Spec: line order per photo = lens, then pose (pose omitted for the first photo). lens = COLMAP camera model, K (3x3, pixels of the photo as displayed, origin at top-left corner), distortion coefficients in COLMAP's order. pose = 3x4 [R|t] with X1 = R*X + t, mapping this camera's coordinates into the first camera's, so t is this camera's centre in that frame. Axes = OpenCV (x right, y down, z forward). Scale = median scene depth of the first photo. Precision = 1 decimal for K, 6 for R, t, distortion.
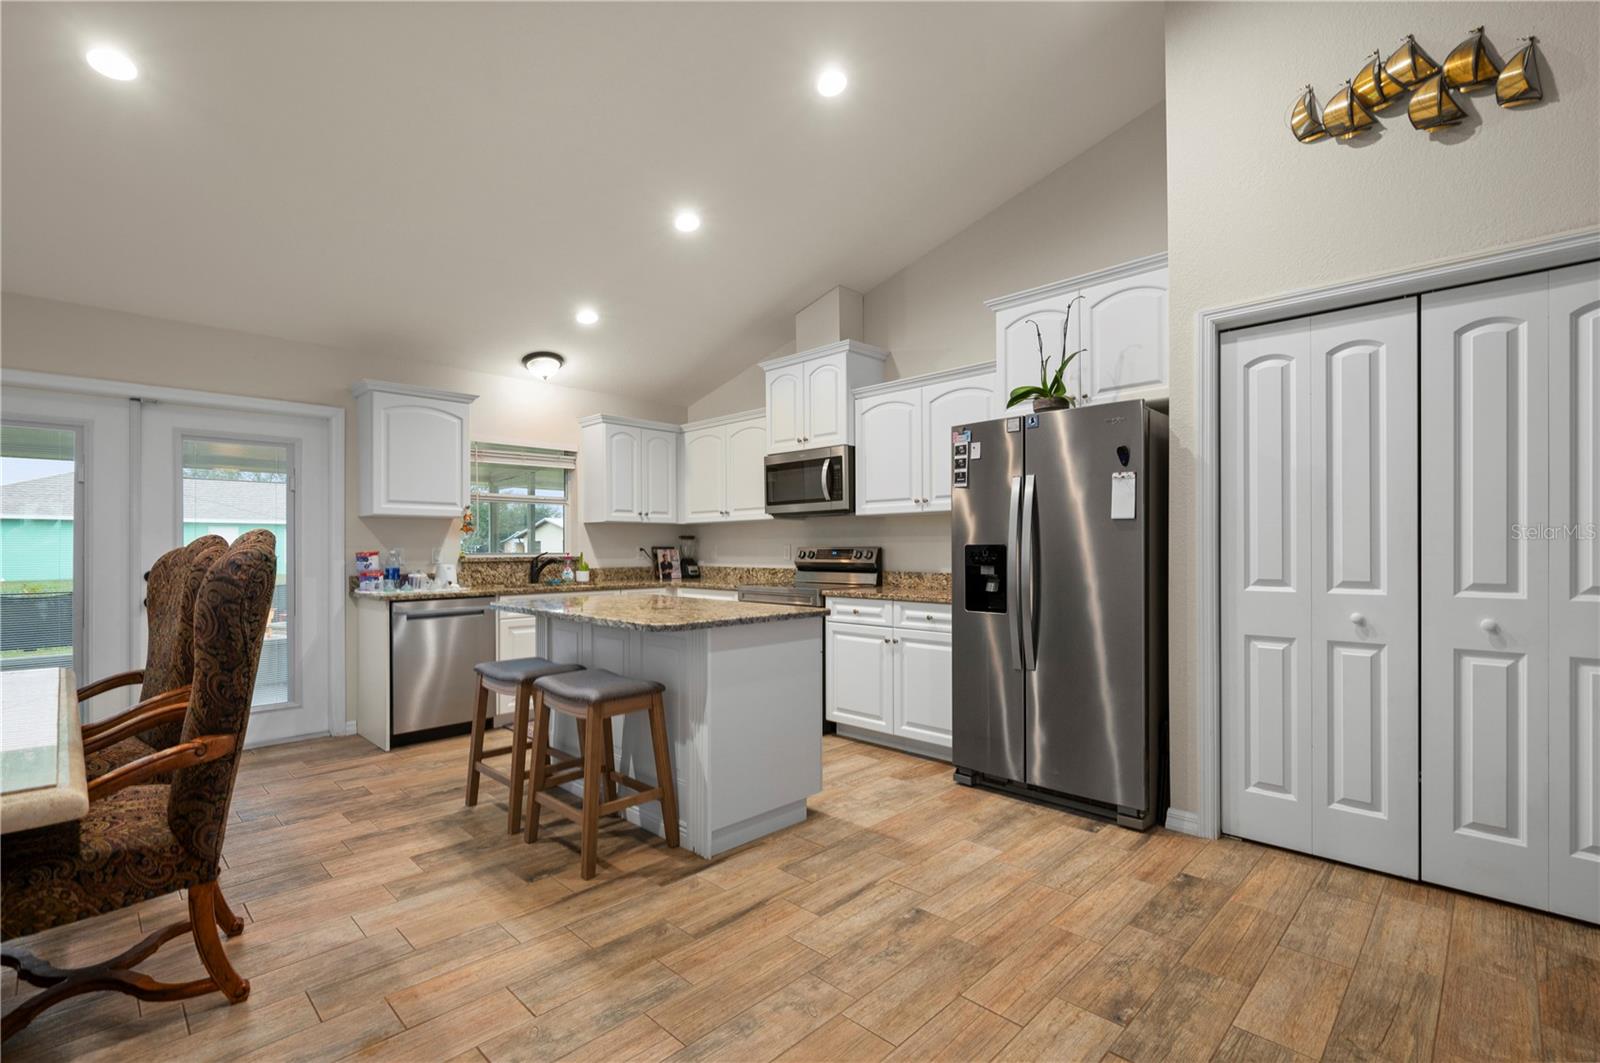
lens RADIAL K [[707.5, 0, 797.2], [0, 707.5, 551.9], [0, 0, 1]] dist [-0.004572, 0.002365]
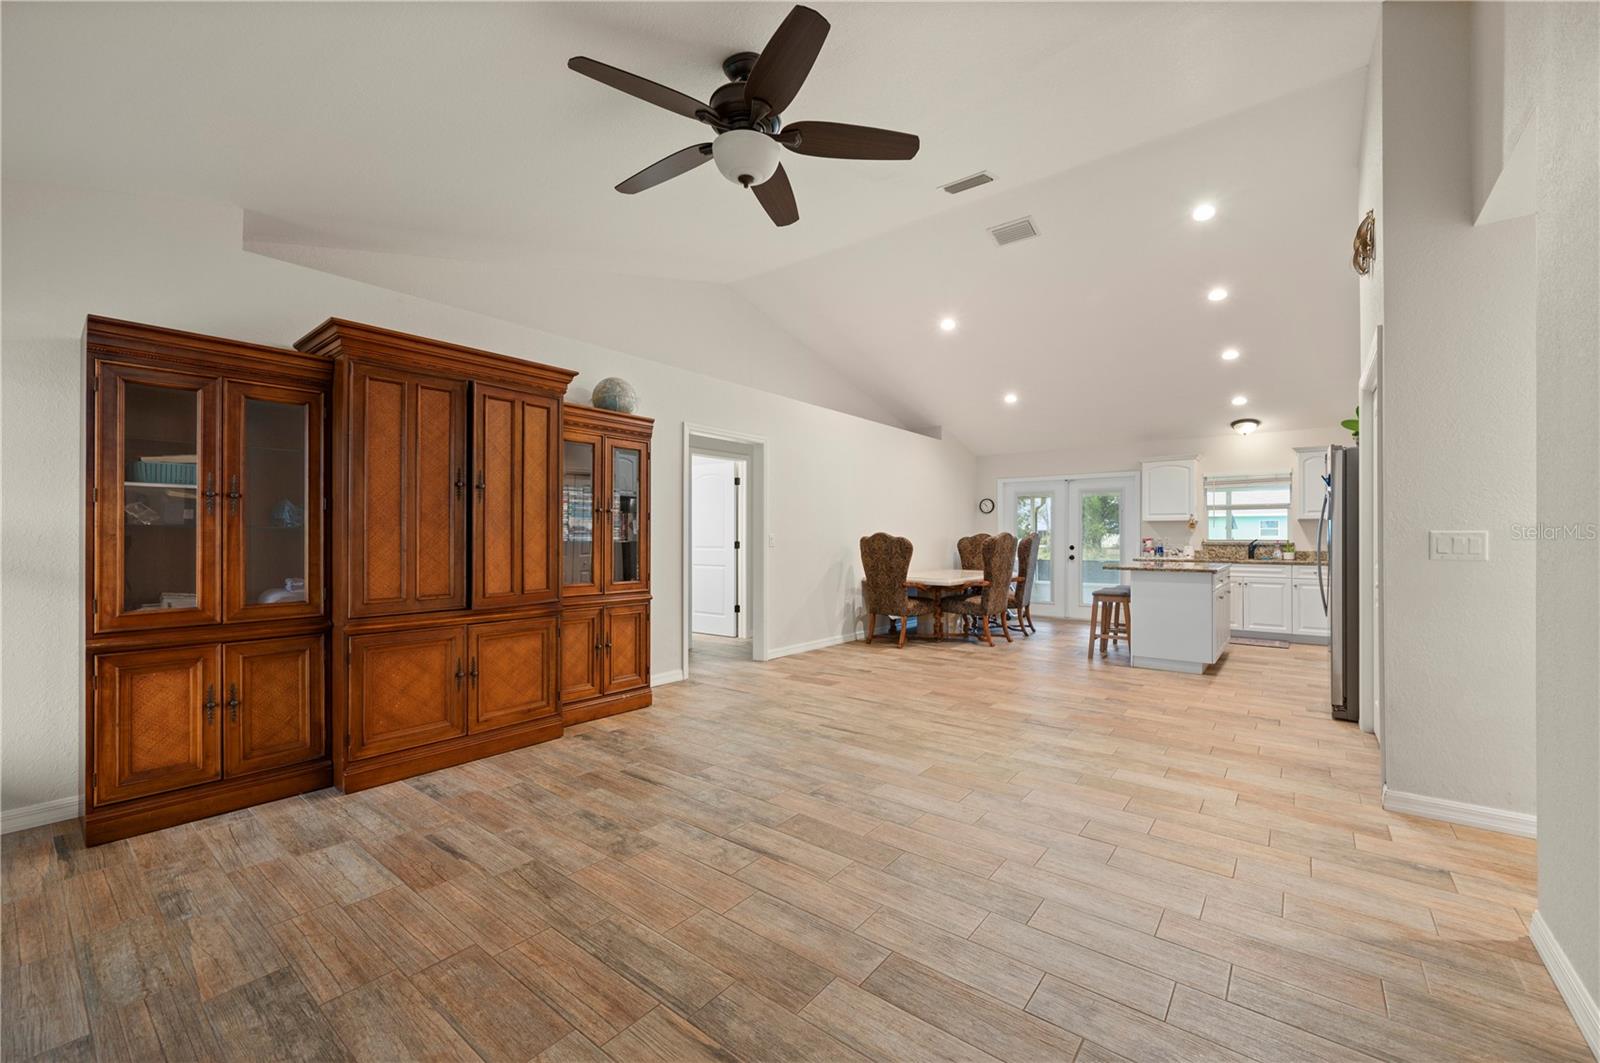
lens RADIAL K [[644.4, 0, 797.0], [0, 644.4, 526.4], [0, 0, 1]] dist [-0.000855, 0.000188]
pose [[0.103150, -0.013350, -0.994576, 1.127071], [-0.006804, 0.999877, -0.014127, -0.001770], [0.994643, 0.008225, 0.103046, -0.212623]]
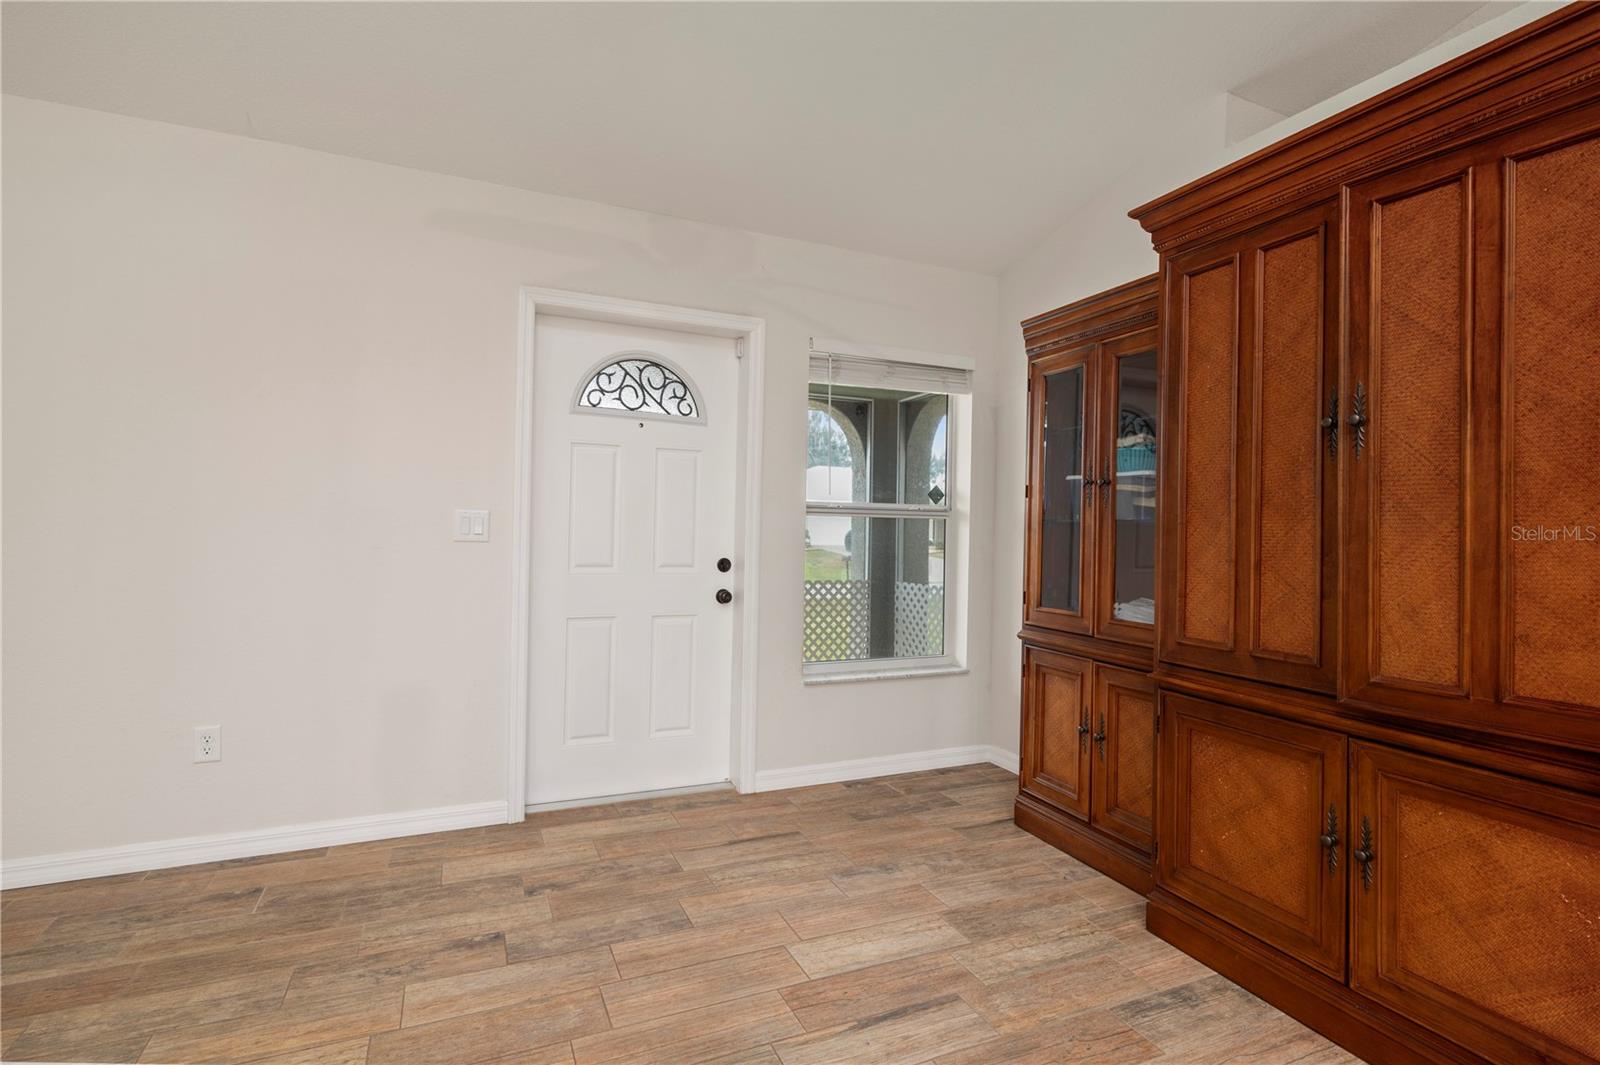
lens RADIAL K [[753.6, 0, 785.9], [0, 753.6, 524.6], [0, 0, 1]] dist [0.000826, -0.000085]
pose [[-0.925501, -0.014884, 0.378452, 0.484791], [-0.015101, 0.999883, 0.002397, -0.001547], [-0.378444, -0.003497, -0.925618, -0.050559]]
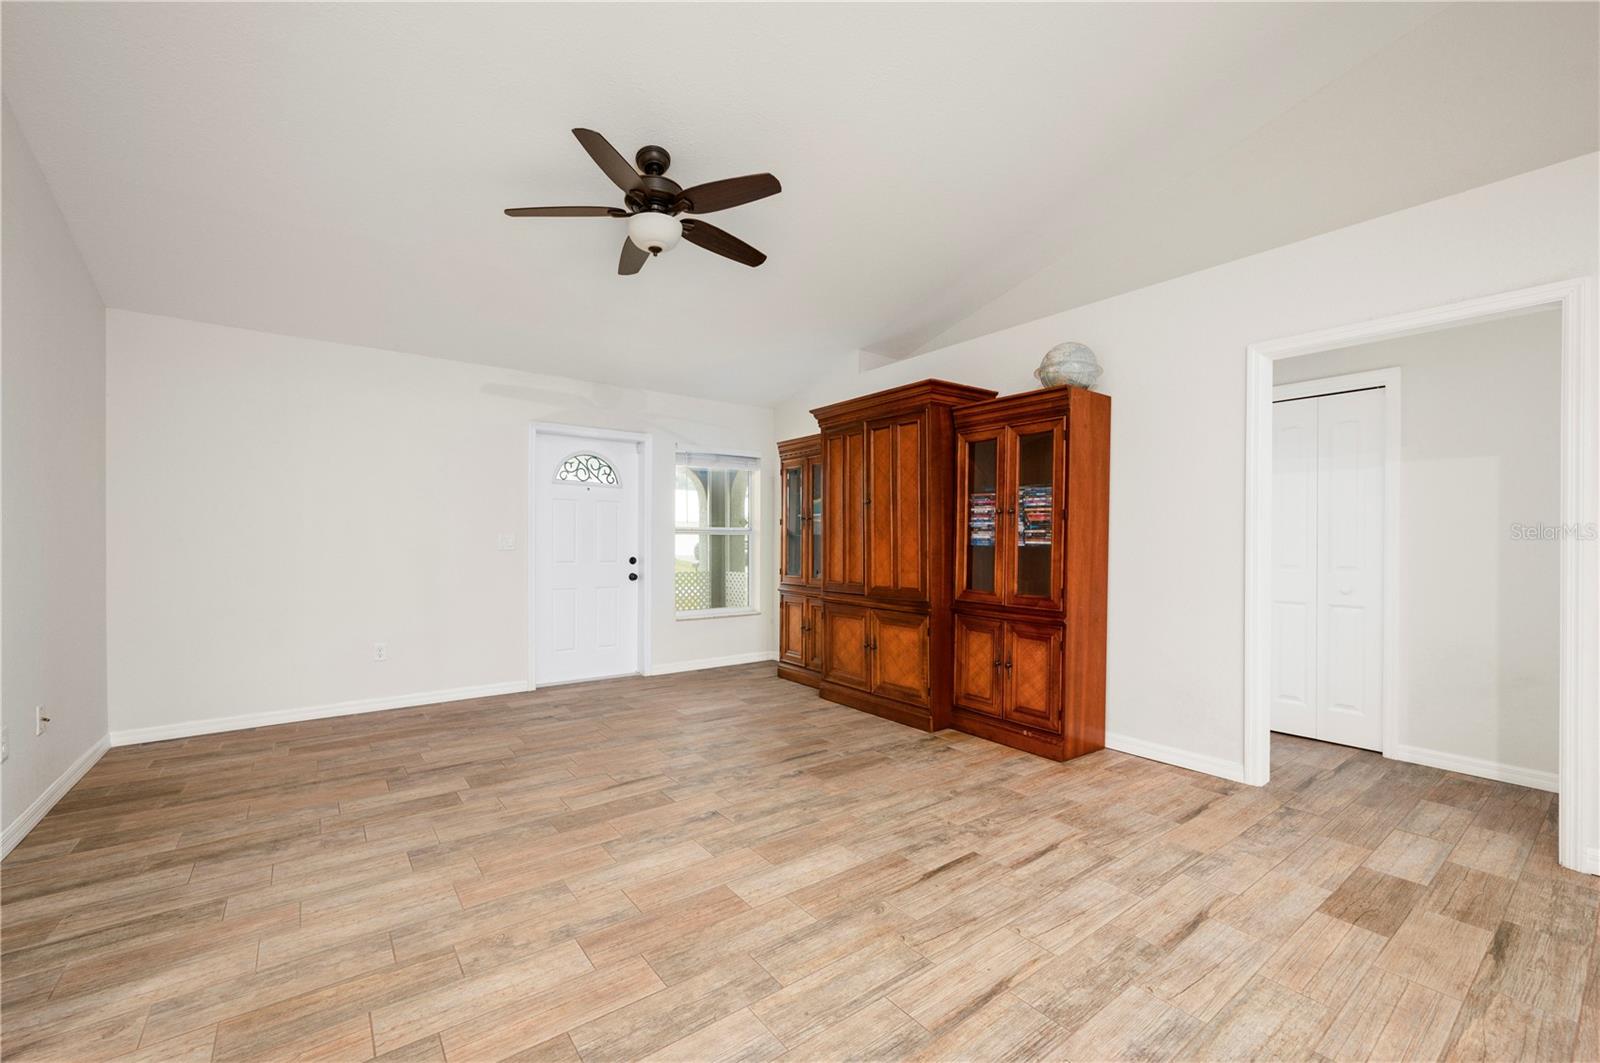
lens RADIAL K [[644.4, 0, 795.0], [0, 644.4, 549.8], [0, 0, 1]] dist [-0.000855, 0.000188]
pose [[-0.988162, -0.002716, 0.153390, 0.329800], [0.000227, 0.999816, 0.019165, -0.003137], [-0.153414, 0.018973, -0.987980, 0.444540]]
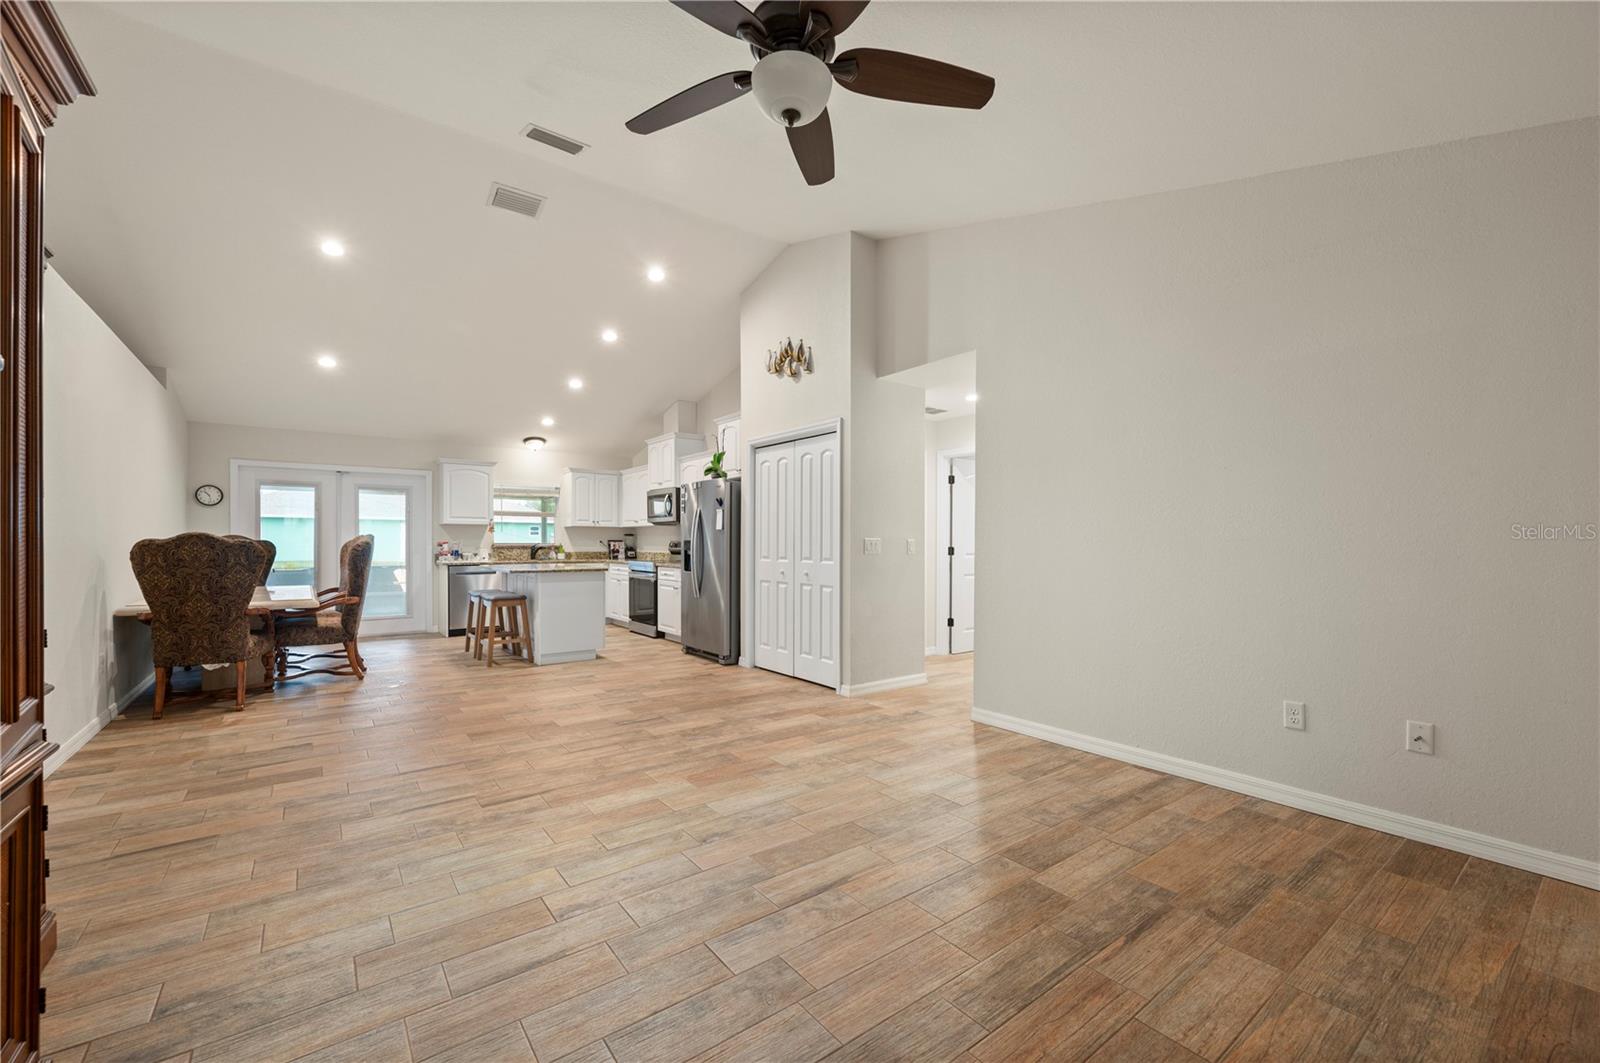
lens RADIAL K [[644.4, 0, 804.3], [0, 644.4, 546.1], [0, 0, 1]] dist [-0.000855, 0.000188]
pose [[0.989970, 0.008040, -0.141050, 0.653901], [-0.007787, 0.999967, 0.002342, 0.000018], [0.141064, -0.001220, 0.990000, -0.656679]]
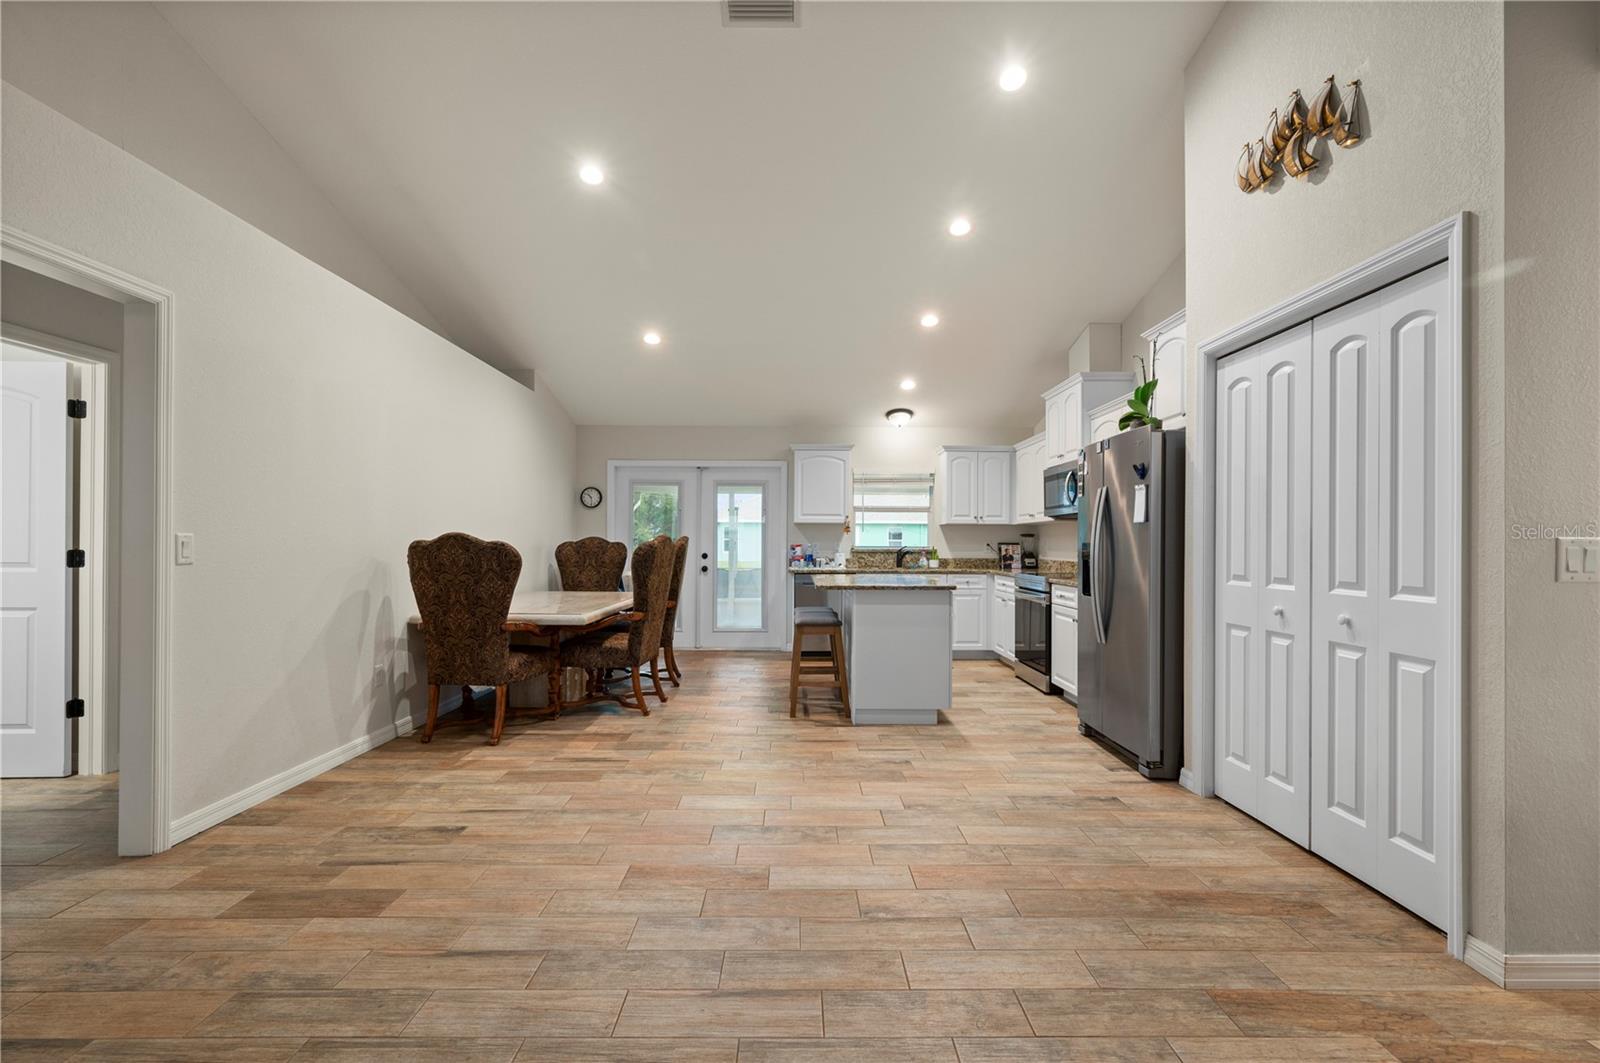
lens RADIAL K [[707.5, 0, 804.7], [0, 707.5, 542.6], [0, 0, 1]] dist [-0.004572, 0.002365]
pose [[0.707791, 0.006630, -0.706391, 0.581792], [-0.011628, 0.999930, -0.002266, -0.000992], [0.706327, 0.009818, 0.707818, -0.178215]]
